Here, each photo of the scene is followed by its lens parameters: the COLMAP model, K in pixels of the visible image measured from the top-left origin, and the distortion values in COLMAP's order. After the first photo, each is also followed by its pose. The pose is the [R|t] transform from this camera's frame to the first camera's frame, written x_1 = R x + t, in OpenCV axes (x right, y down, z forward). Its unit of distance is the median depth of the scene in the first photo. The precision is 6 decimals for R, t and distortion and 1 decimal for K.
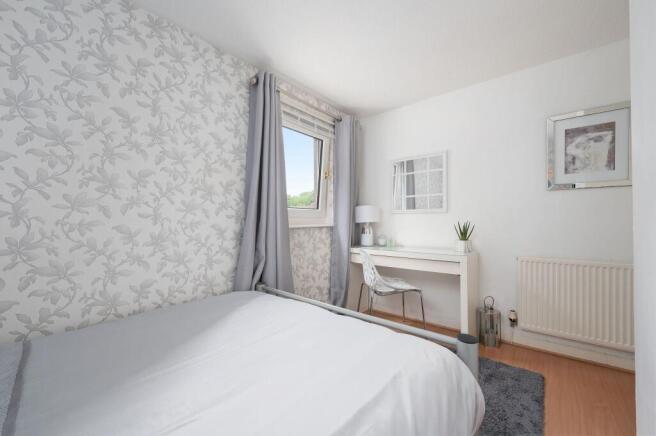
lens RADIAL K [[259.7, 0, 331.5], [0, 259.7, 220.5], [0, 0, 1]] dist [0.000592, -0.000119]
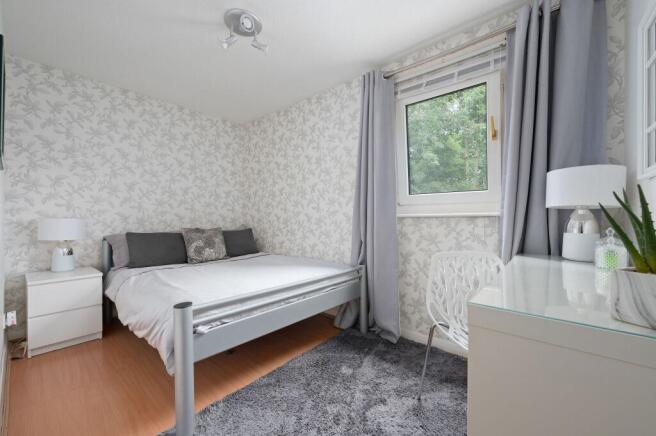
lens RADIAL K [[208.9, 0, 328.2], [0, 208.9, 209.5], [0, 0, 1]] dist [0.000249, 0.000014]
pose [[0.092997, -0.003039, -0.995662, 0.506686], [0.023830, 0.999716, -0.000825, -0.002606], [0.995381, -0.023650, 0.093043, 0.629501]]
